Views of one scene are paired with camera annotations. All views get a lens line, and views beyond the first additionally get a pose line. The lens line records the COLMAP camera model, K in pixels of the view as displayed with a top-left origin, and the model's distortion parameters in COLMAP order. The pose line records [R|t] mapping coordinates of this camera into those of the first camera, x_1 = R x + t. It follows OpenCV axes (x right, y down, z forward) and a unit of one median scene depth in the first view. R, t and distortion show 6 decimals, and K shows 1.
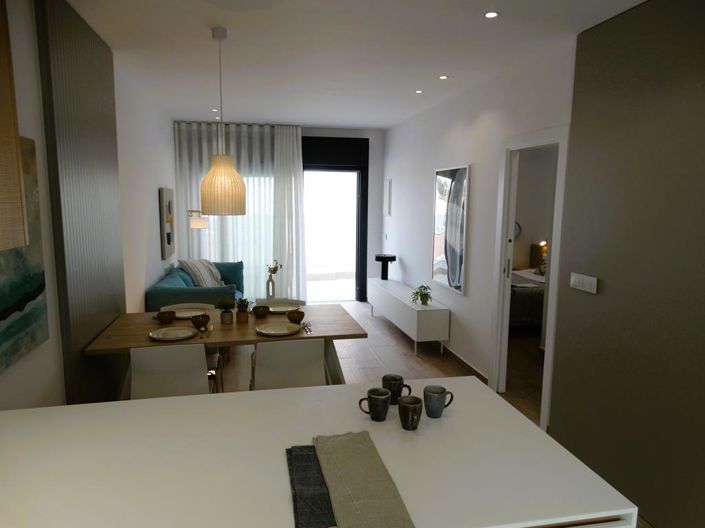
lens RADIAL K [[500.2, 0, 352.5], [0, 500.2, 264.0], [0, 0, 1]] dist [0.000005, 0.001306]
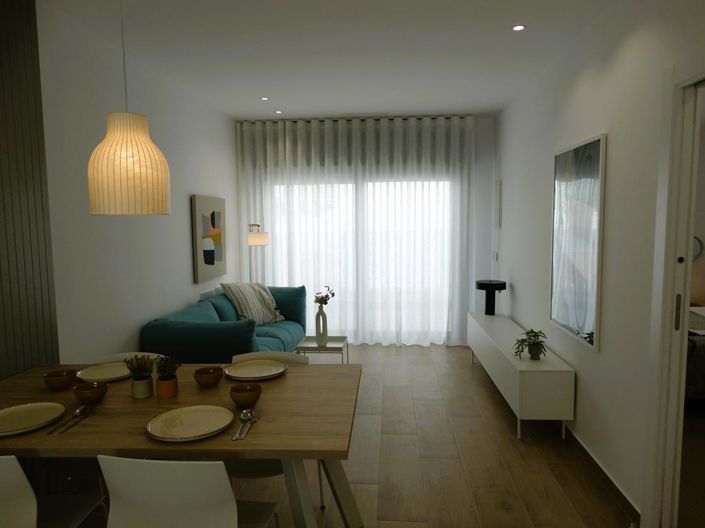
lens RADIAL K [[500.2, 0, 352.5], [0, 500.2, 264.0], [0, 0, 1]] dist [0.000005, 0.001306]
pose [[0.960270, 0.007068, -0.278984, 0.084862], [-0.018768, 0.999052, -0.039287, -0.011743], [0.278442, 0.042962, 0.959492, 0.268077]]
